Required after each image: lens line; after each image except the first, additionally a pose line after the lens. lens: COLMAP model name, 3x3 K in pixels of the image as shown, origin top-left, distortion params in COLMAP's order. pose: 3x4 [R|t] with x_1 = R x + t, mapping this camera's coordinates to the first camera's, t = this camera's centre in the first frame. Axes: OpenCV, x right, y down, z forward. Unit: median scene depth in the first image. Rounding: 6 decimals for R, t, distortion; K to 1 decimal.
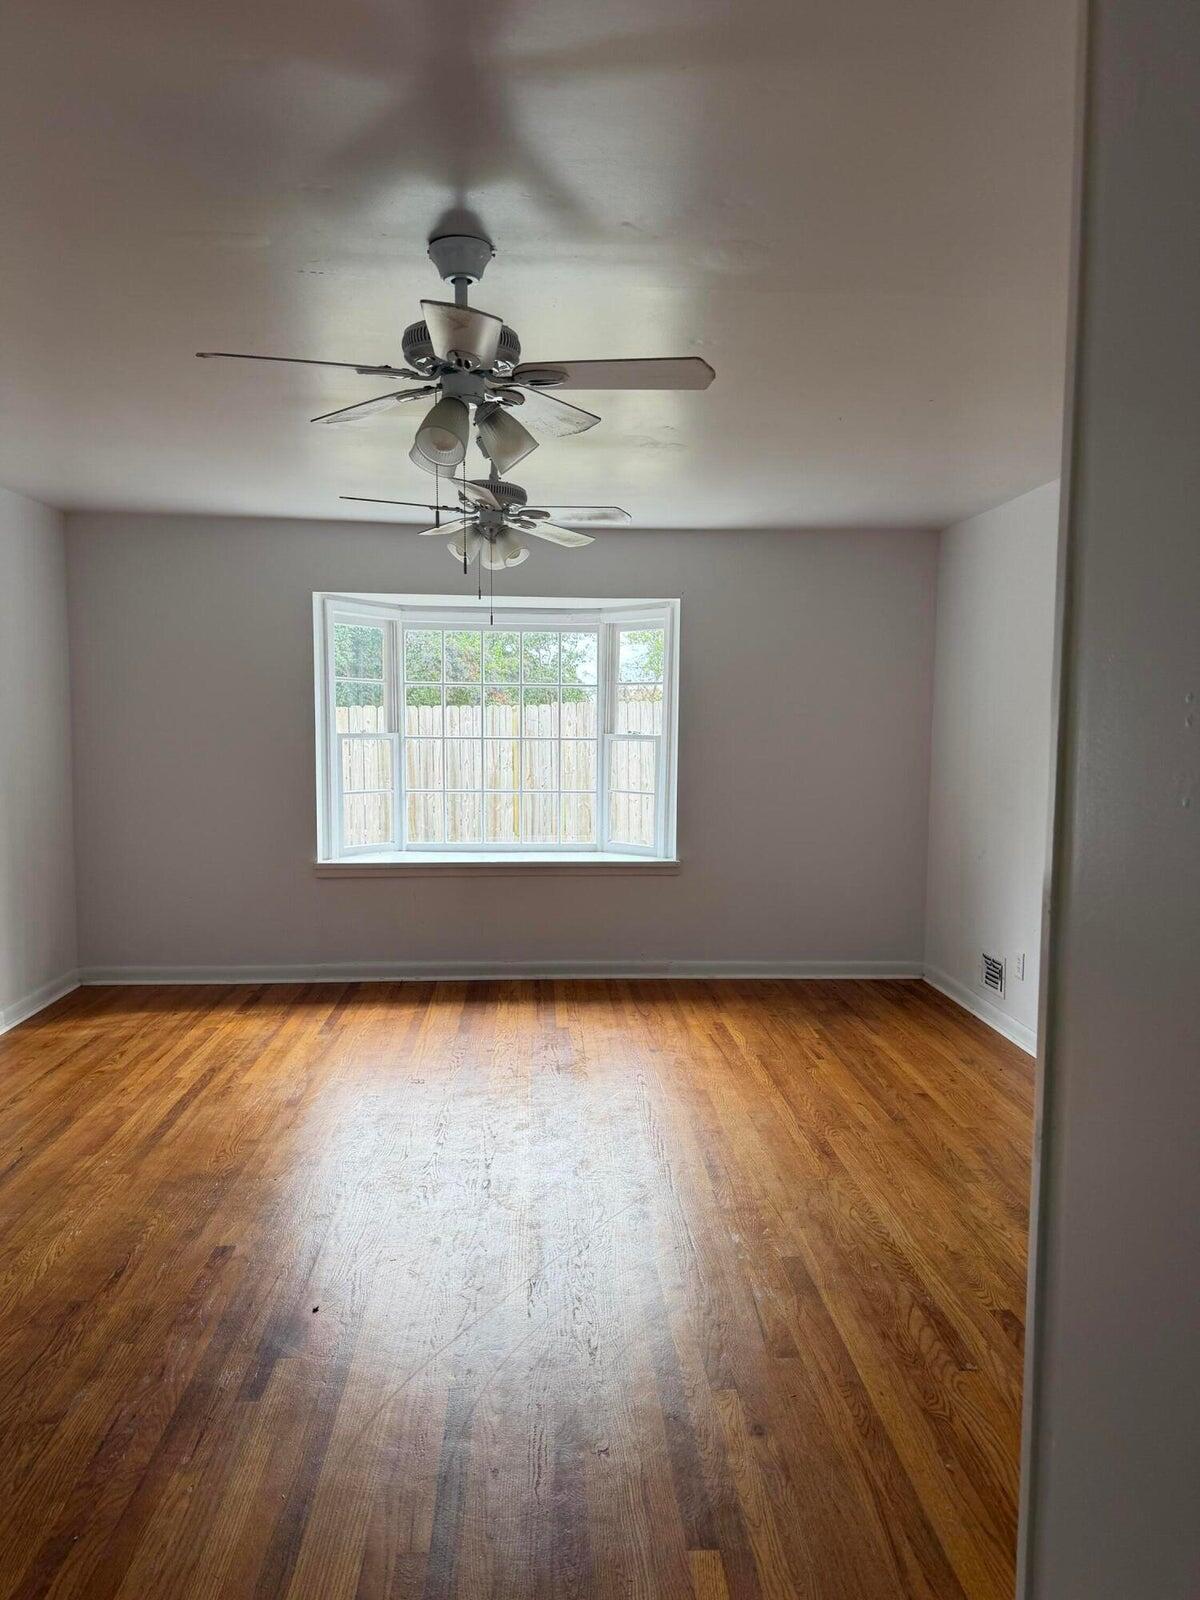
lens RADIAL K [[1084.6, 0, 606.8], [0, 1084.6, 795.4], [0, 0, 1]] dist [0.016886, -0.012064]
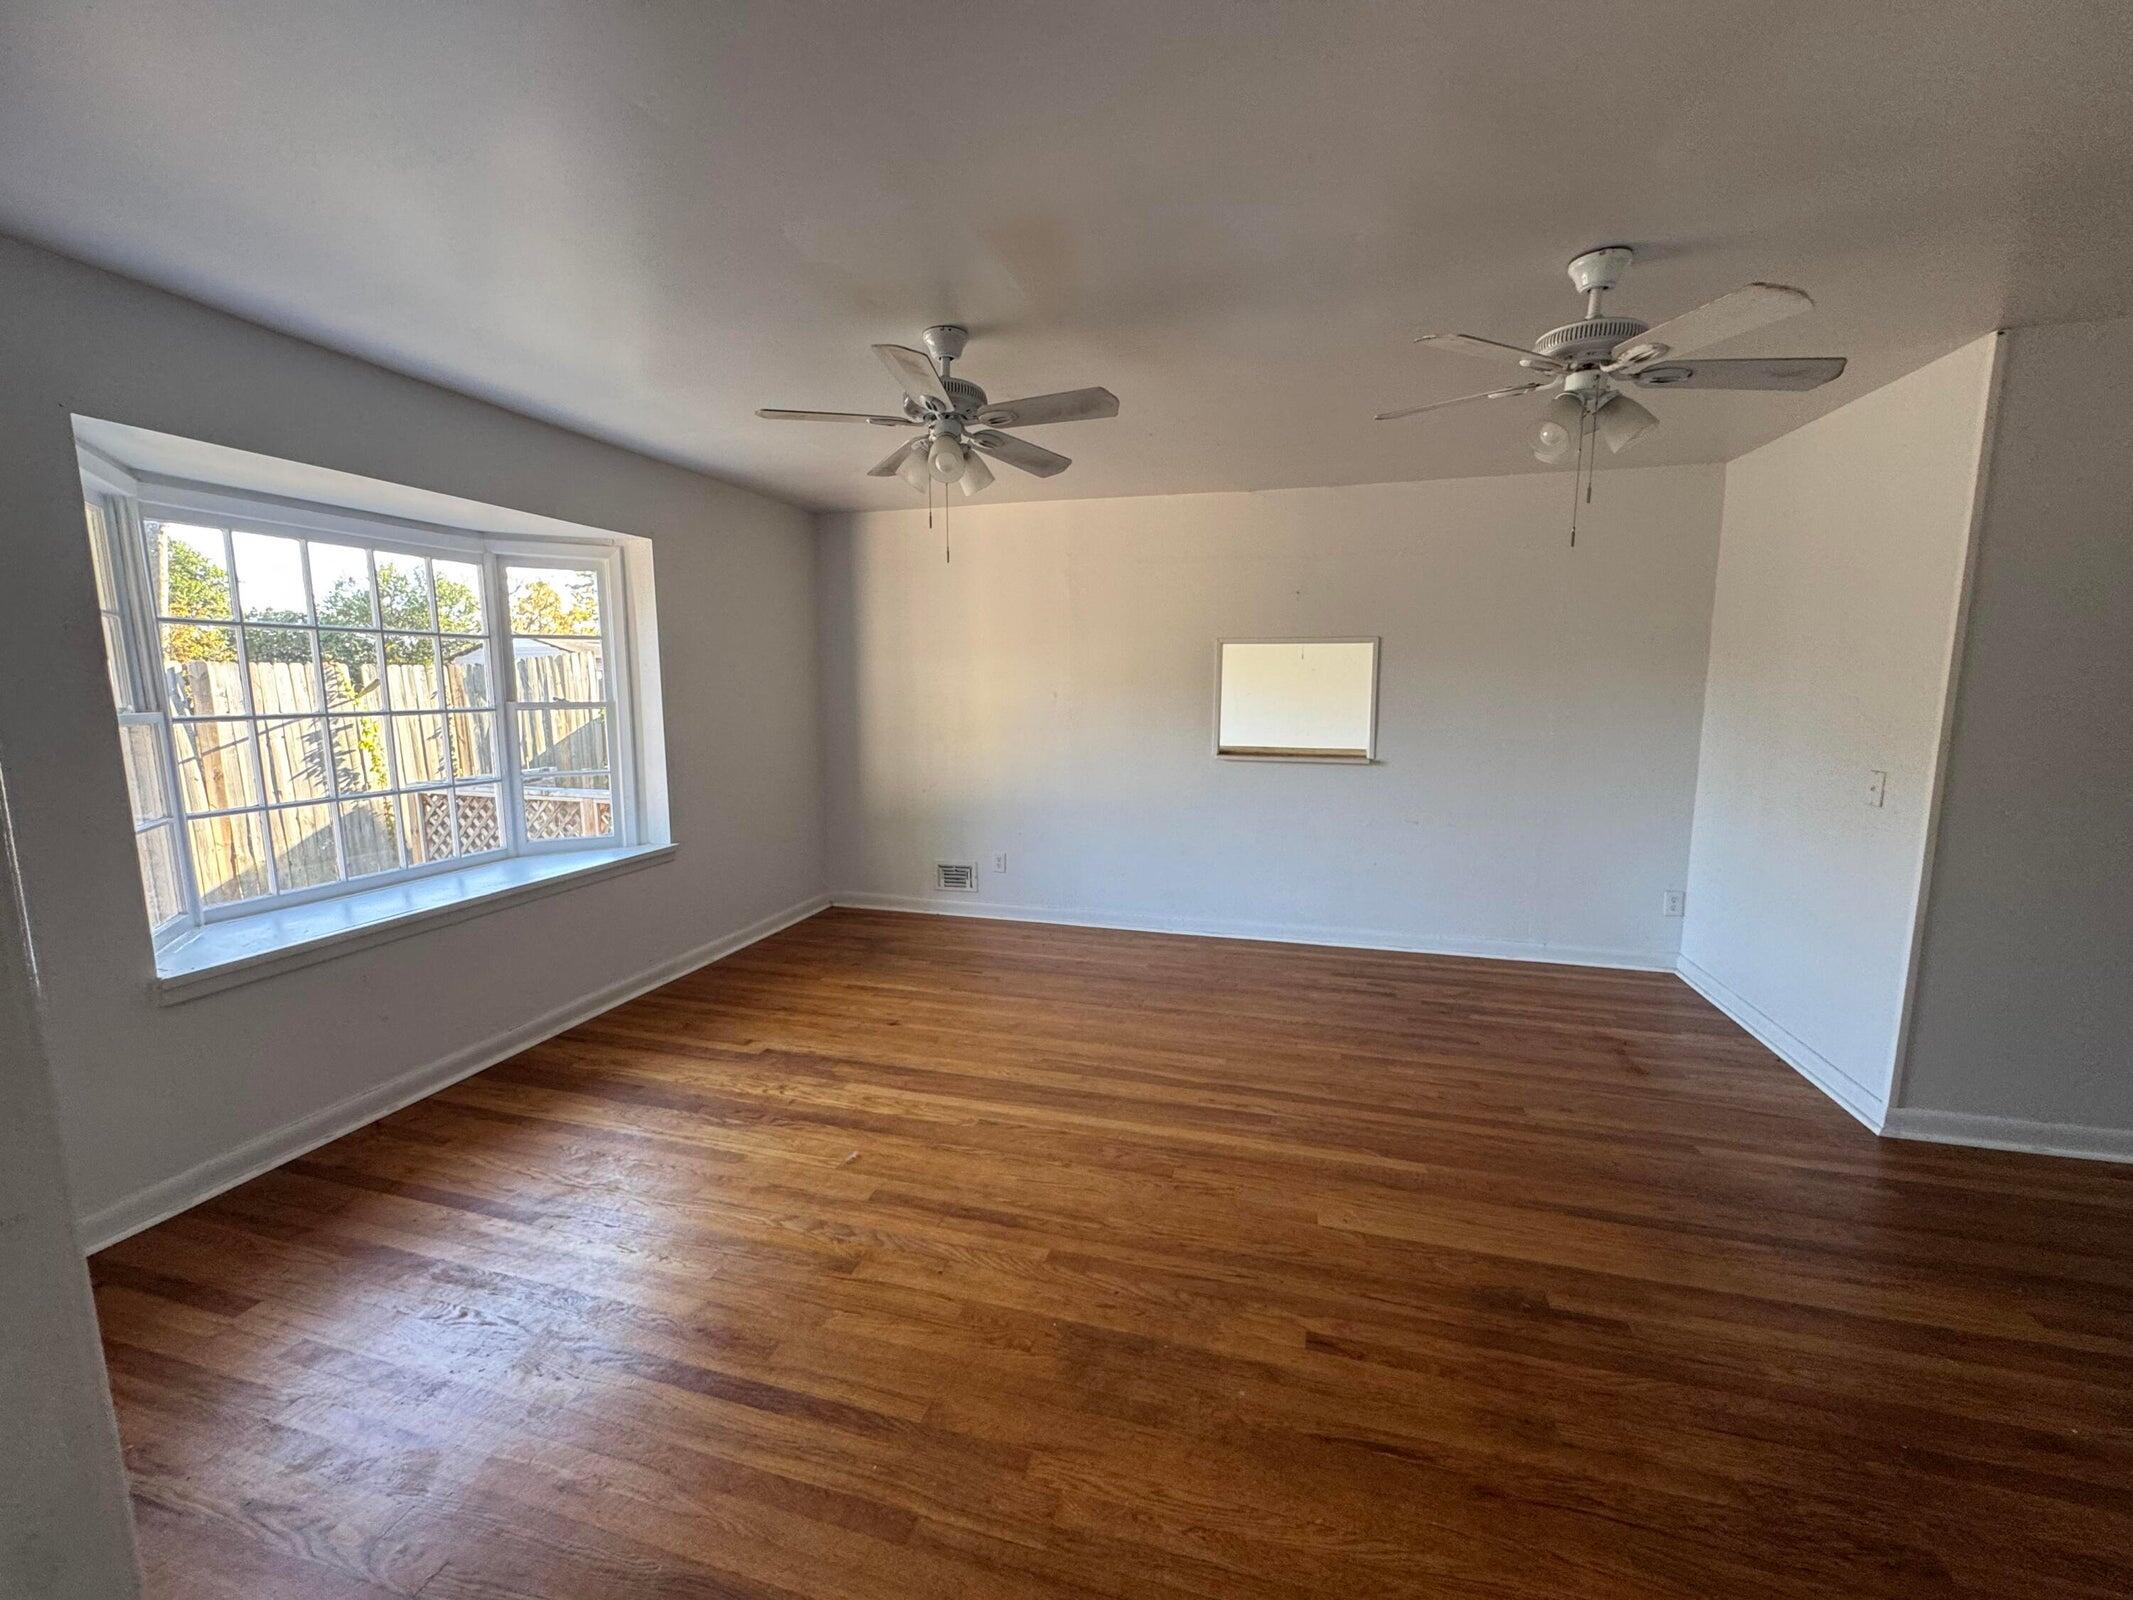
lens RADIAL K [[859.6, 0, 1068.1], [0, 859.6, 809.6], [0, 0, 1]] dist [-0.009659, 0.001139]
pose [[0.346200, -0.148660, 0.926308, -0.558245], [0.087235, 0.988189, 0.125988, -0.030211], [-0.934096, 0.037190, 0.355079, 0.567077]]
